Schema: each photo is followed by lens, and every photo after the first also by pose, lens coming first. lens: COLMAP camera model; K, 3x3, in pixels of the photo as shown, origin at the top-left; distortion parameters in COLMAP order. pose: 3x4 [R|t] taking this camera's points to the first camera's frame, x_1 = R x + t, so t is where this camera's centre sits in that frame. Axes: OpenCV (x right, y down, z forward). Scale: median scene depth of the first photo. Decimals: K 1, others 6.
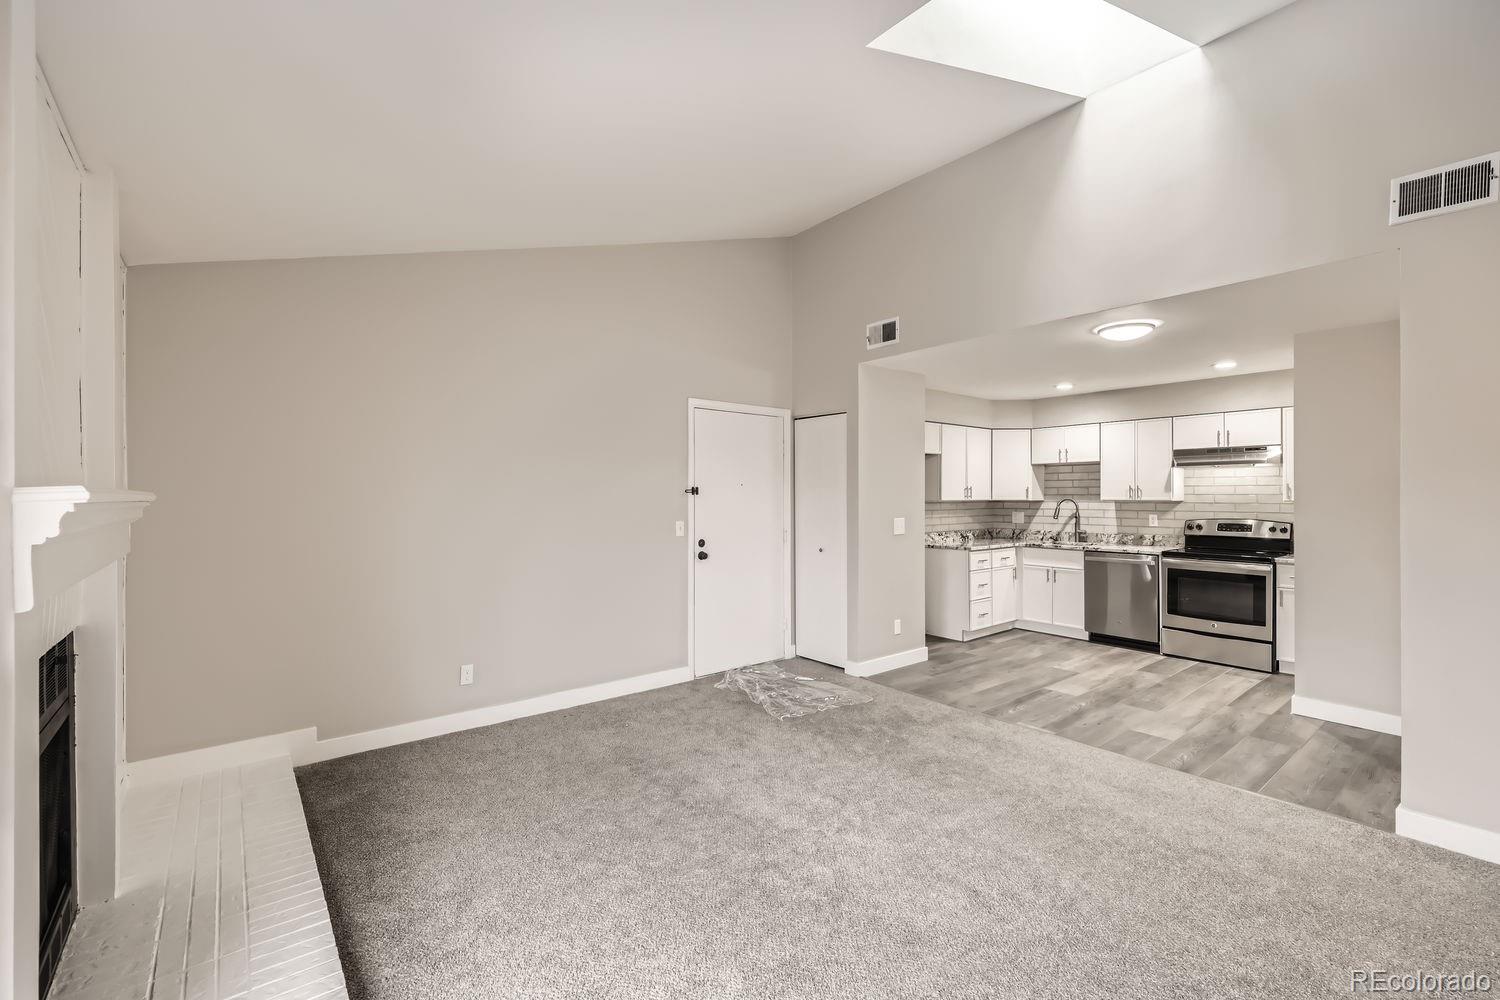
lens RADIAL K [[632.5, 0, 740.9], [0, 632.5, 498.0], [0, 0, 1]] dist [0.006635, -0.001315]
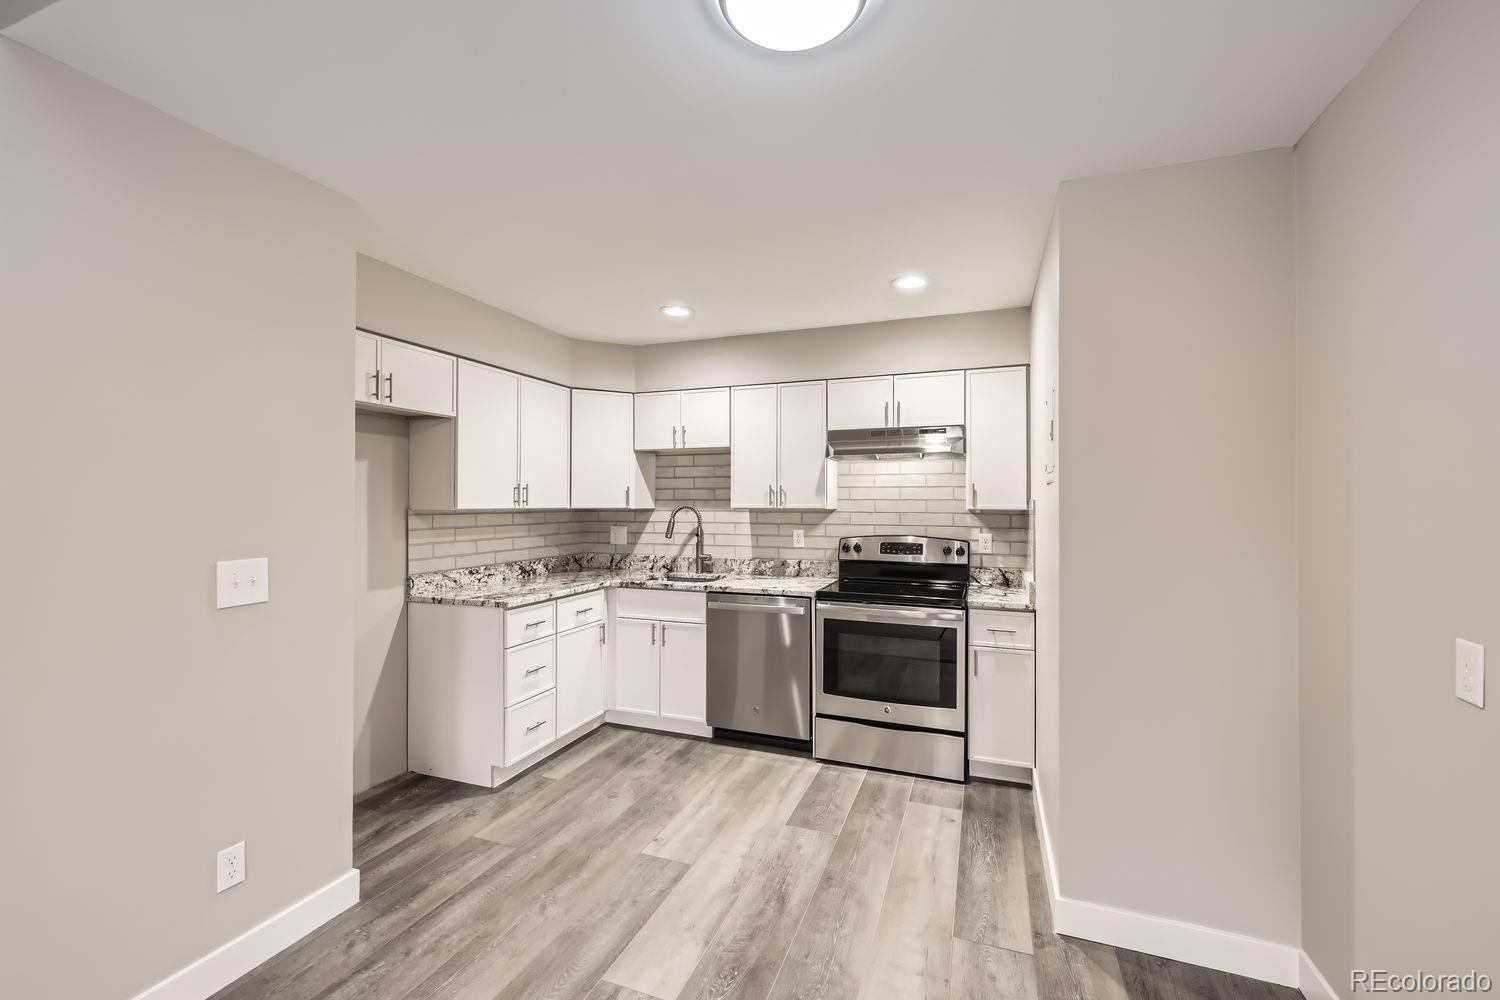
lens RADIAL K [[632.5, 0, 740.9], [0, 632.5, 498.0], [0, 0, 1]] dist [0.006635, -0.001315]
pose [[0.864339, 0.006340, 0.502869, 0.271577], [-0.001088, 0.999942, -0.010737, -0.000043], [-0.502908, 0.008733, 0.864296, 0.470776]]
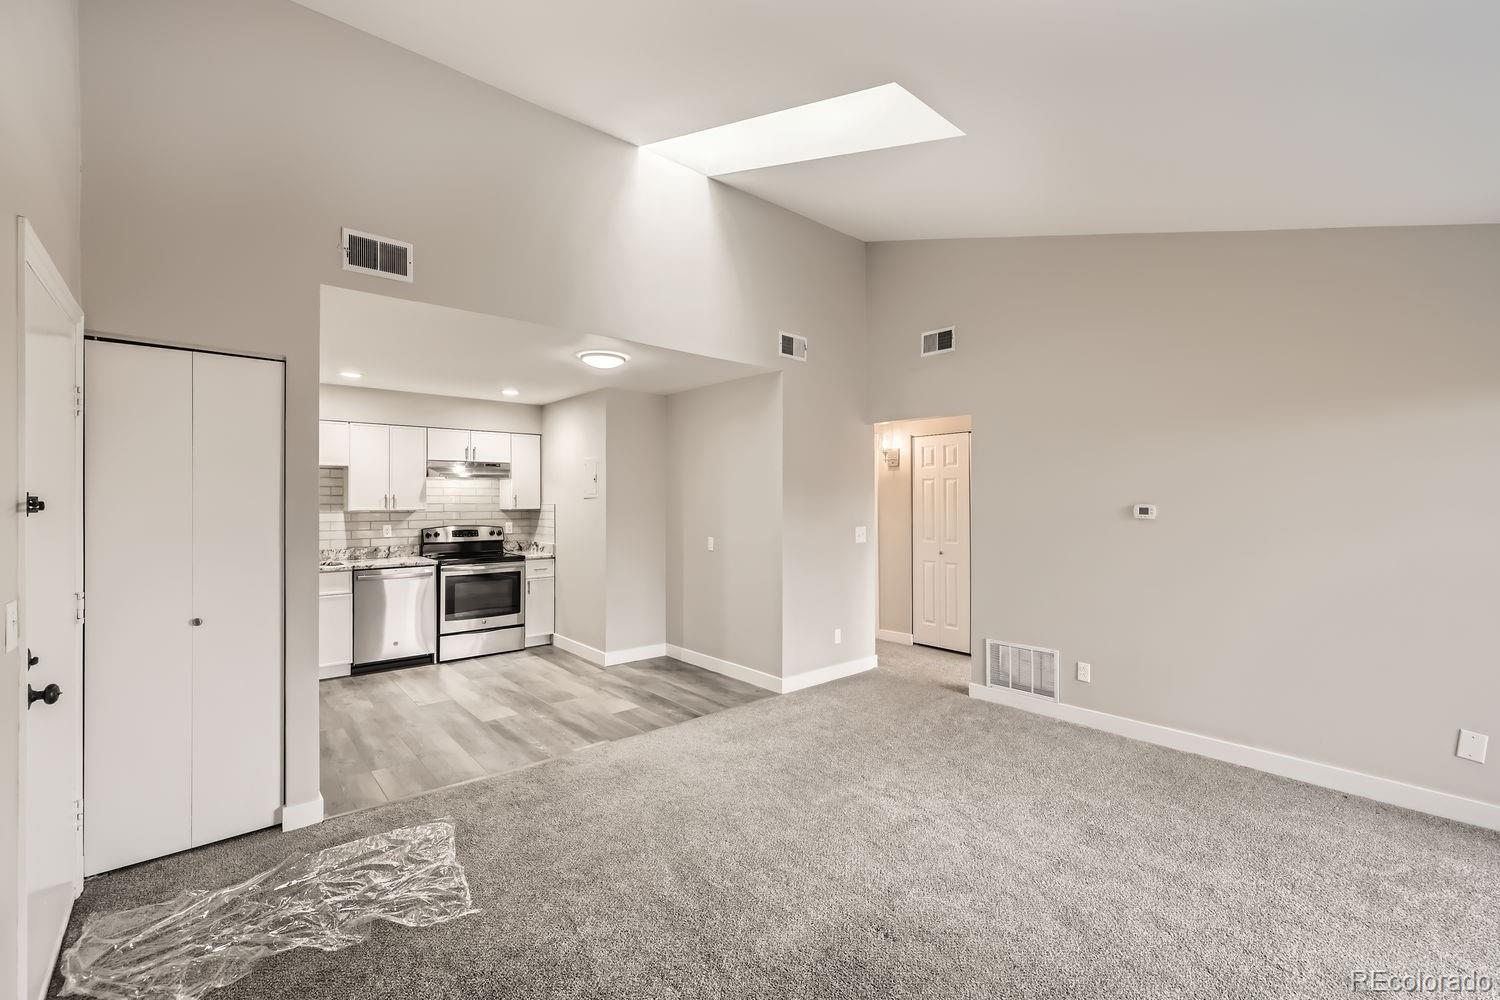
lens RADIAL K [[631.2, 0, 744.2], [0, 631.2, 502.4], [0, 0, 1]] dist [0.007703, -0.000630]
pose [[-0.033585, -0.003552, 0.999430, -0.332816], [0.002385, 0.999991, 0.003634, -0.010457], [-0.999433, 0.002506, -0.033576, 0.511410]]
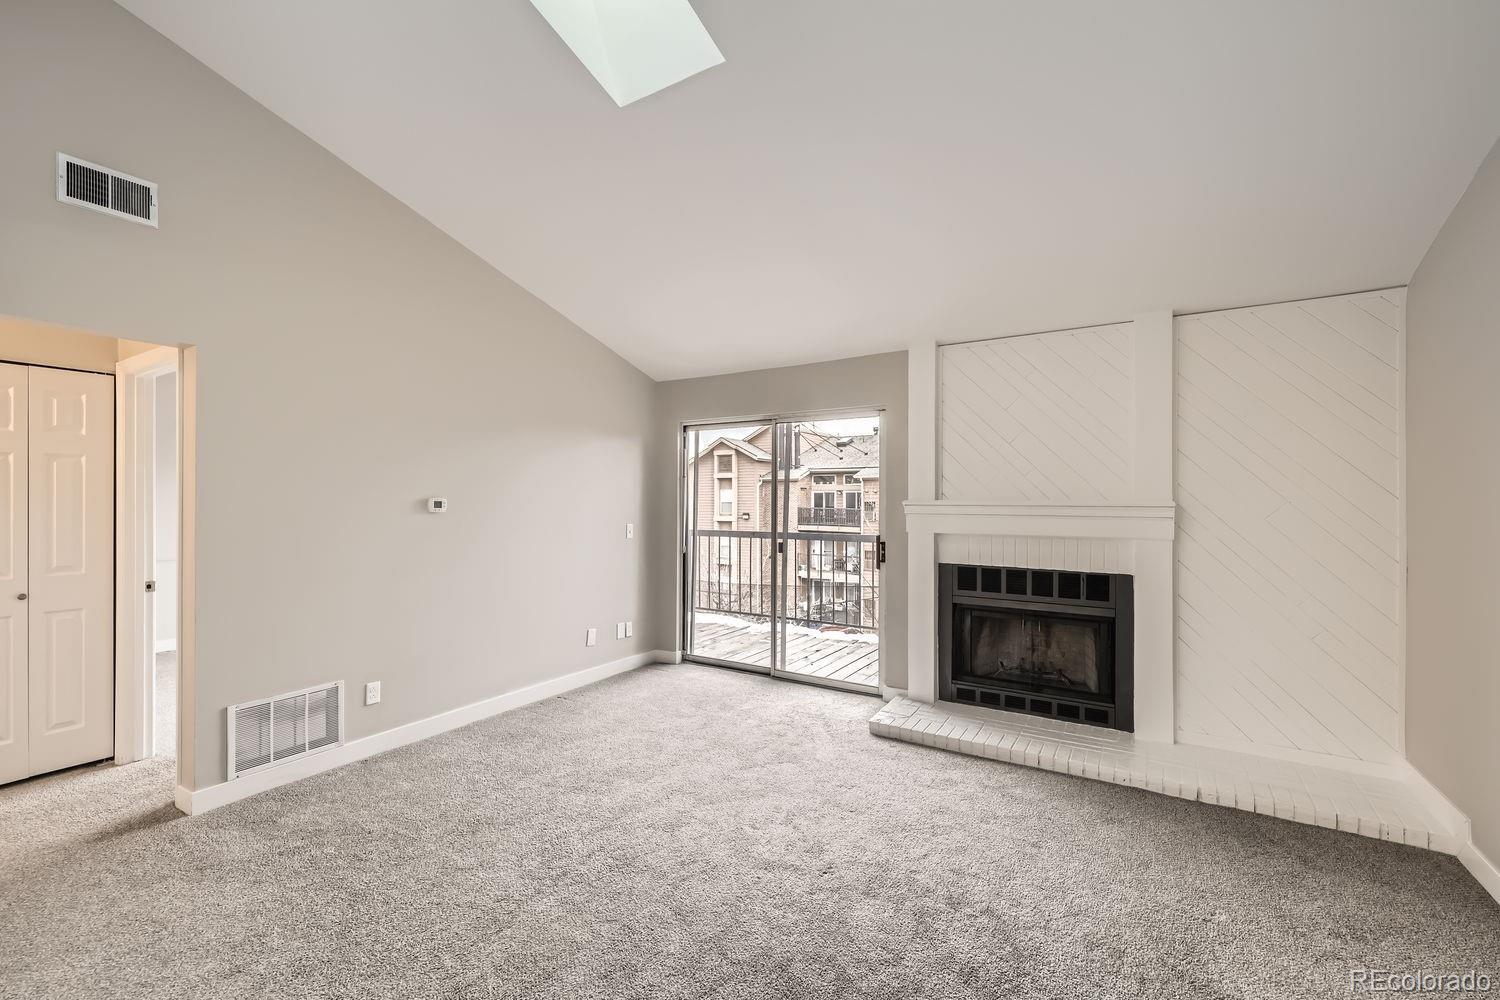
lens RADIAL K [[631.2, 0, 744.2], [0, 631.2, 502.4], [0, 0, 1]] dist [0.007703, -0.000630]
pose [[-0.944508, -0.001988, -0.328484, 0.200243], [-0.003136, 0.999991, 0.002965, -0.003450], [0.328475, 0.003831, -0.944505, 0.786480]]
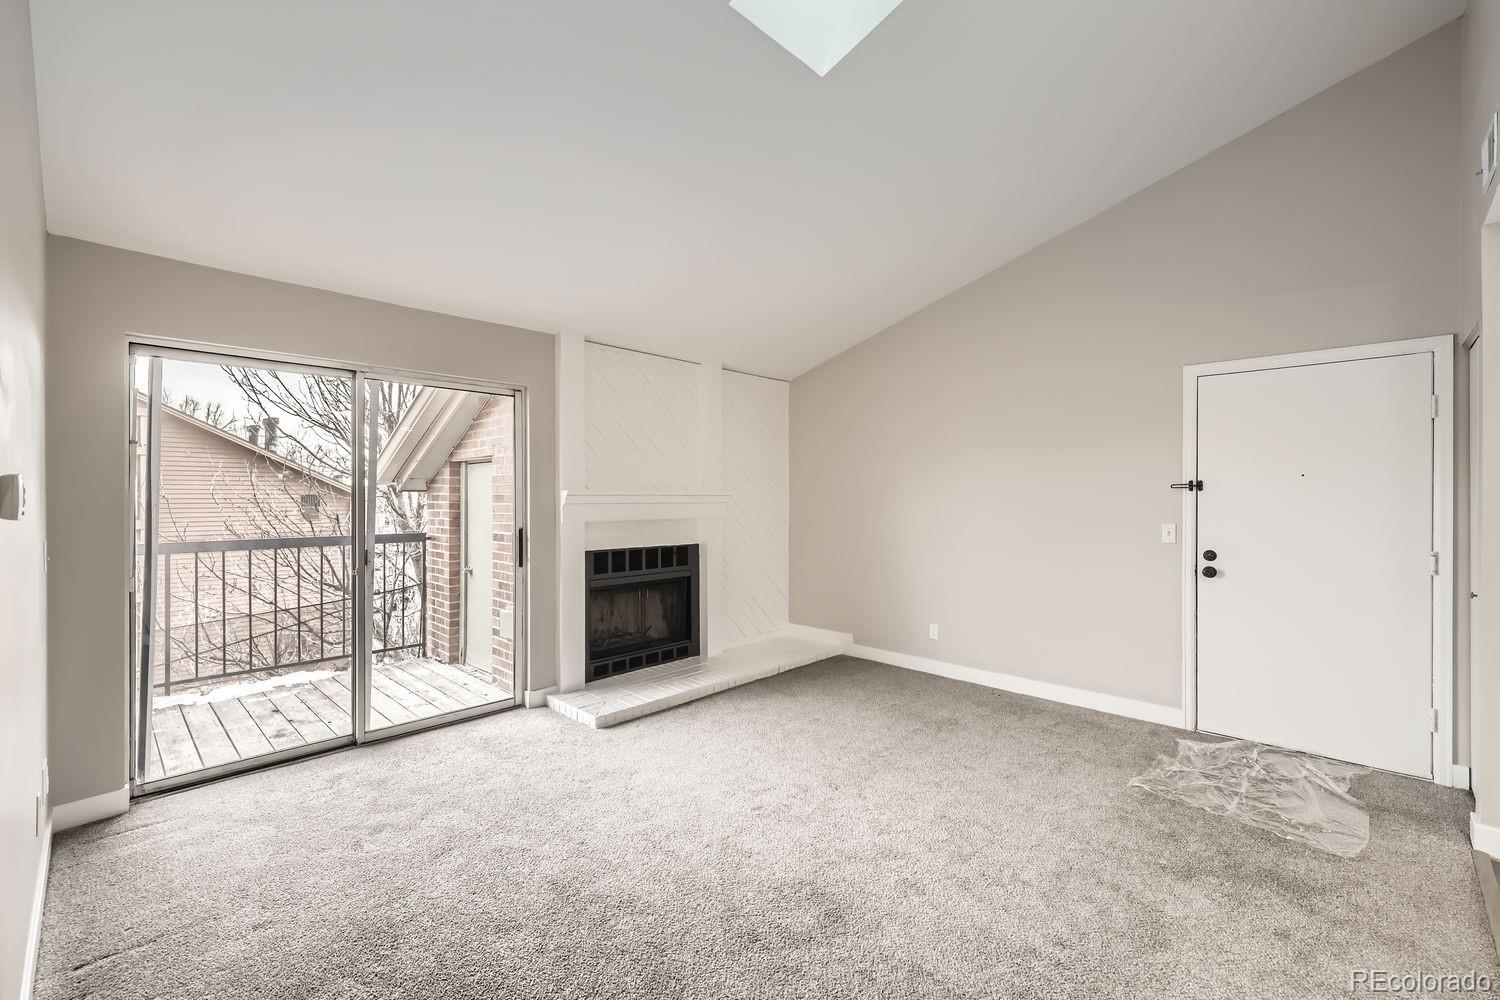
lens RADIAL K [[632.5, 0, 740.9], [0, 632.5, 498.0], [0, 0, 1]] dist [0.006635, -0.001315]
pose [[0.117313, 0.005434, -0.993080, 0.504605], [-0.002011, 0.999984, 0.005235, 0.000374], [0.993093, 0.001383, 0.117322, 0.291129]]
